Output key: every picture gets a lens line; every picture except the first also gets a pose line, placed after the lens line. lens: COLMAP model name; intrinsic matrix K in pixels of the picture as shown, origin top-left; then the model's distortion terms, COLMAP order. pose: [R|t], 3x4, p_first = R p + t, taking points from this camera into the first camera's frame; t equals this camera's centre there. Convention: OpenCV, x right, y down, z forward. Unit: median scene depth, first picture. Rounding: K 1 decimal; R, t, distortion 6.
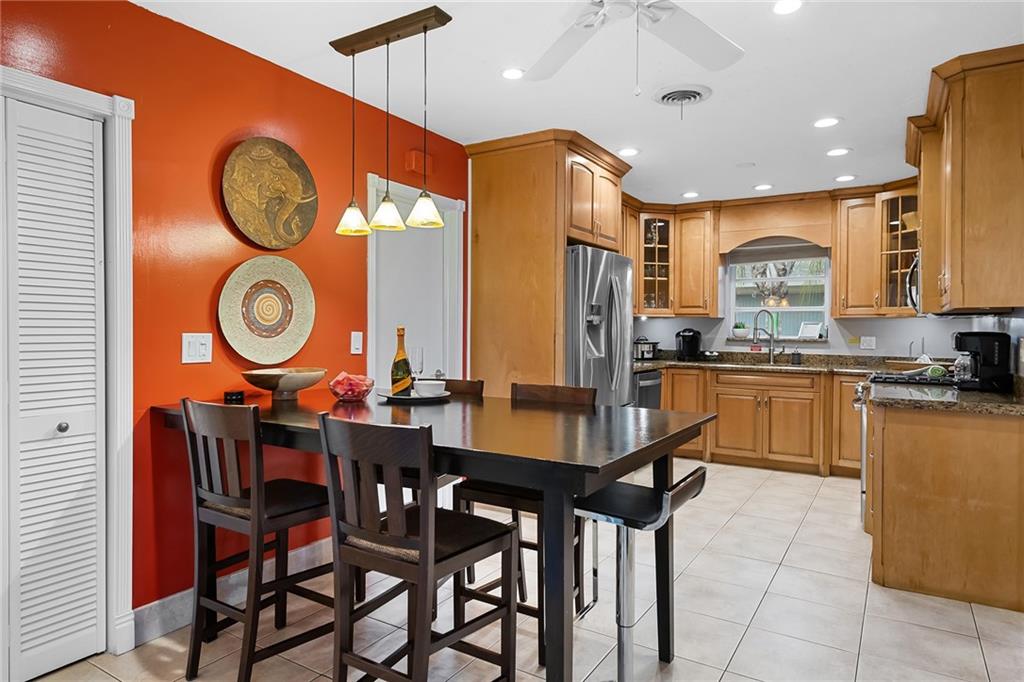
lens RADIAL K [[669.3, 0, 512.0], [0, 669.3, 341.0], [0, 0, 1]] dist [0.025465, 0.000223]
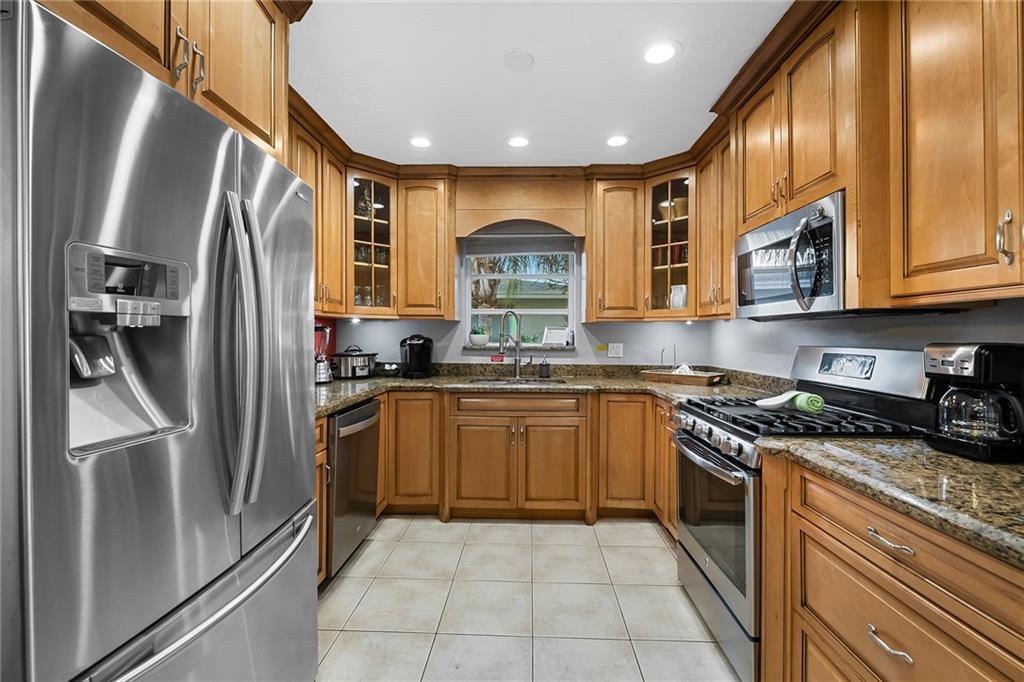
lens RADIAL K [[437.9, 0, 511.3], [0, 437.9, 336.4], [0, 0, 1]] dist [0.000605, -0.000449]
pose [[0.879652, -0.005277, 0.475589, 0.125604], [0.010188, 0.999918, -0.007751, -0.012061], [-0.475509, 0.011663, 0.879634, 0.530278]]
